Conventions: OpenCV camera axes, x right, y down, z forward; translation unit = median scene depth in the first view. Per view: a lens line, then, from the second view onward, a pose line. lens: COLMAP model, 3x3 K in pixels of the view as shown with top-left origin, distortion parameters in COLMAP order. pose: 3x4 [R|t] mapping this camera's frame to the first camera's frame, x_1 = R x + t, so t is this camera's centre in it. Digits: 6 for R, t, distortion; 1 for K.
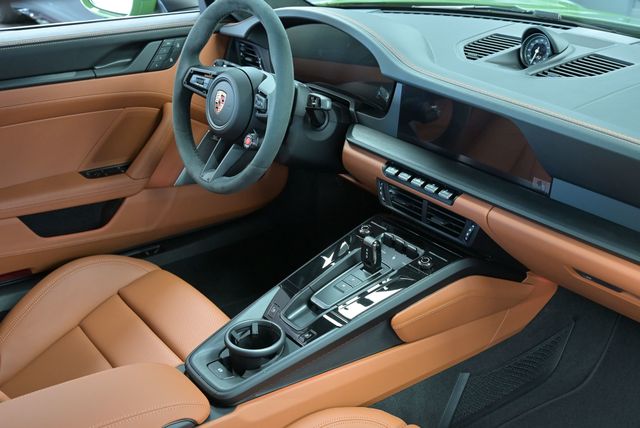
lens RADIAL K [[768.2, 0, 319.0], [0, 768.2, 212.0], [0, 0, 1]] dist [-0.037096, 0.000000]
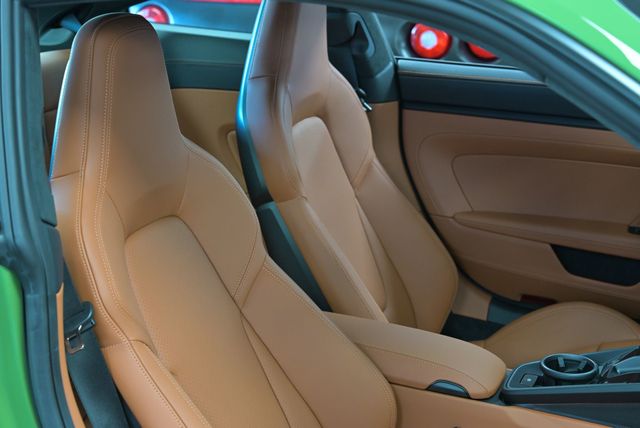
lens RADIAL K [[1150.6, 0, 320.6], [0, 1150.6, 214.7], [0, 0, 1]] dist [0.015978, 0.000000]
pose [[0.526035, 0.231581, -0.818326, 0.893293], [-0.355515, 0.933986, 0.035781, 0.029601], [0.772591, 0.272105, 0.573639, -0.213208]]
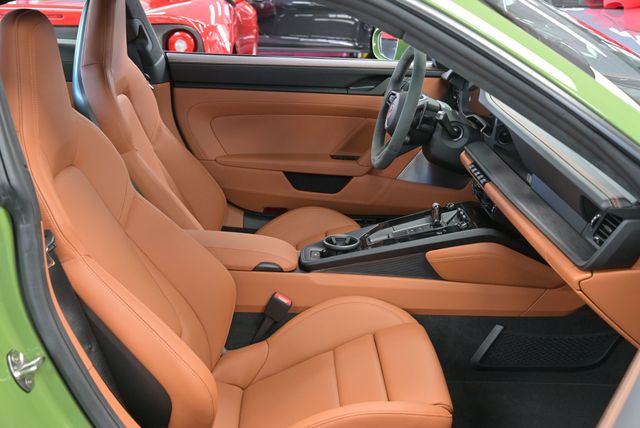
lens RADIAL K [[768.2, 0, 320.5], [0, 768.2, 211.6], [0, 0, 1]] dist [-0.037096, 0.000000]
pose [[0.819940, 0.190270, -0.539903, 0.672189], [-0.251507, 0.966979, -0.041181, 0.162206], [0.514240, 0.169555, 0.840719, -0.361517]]
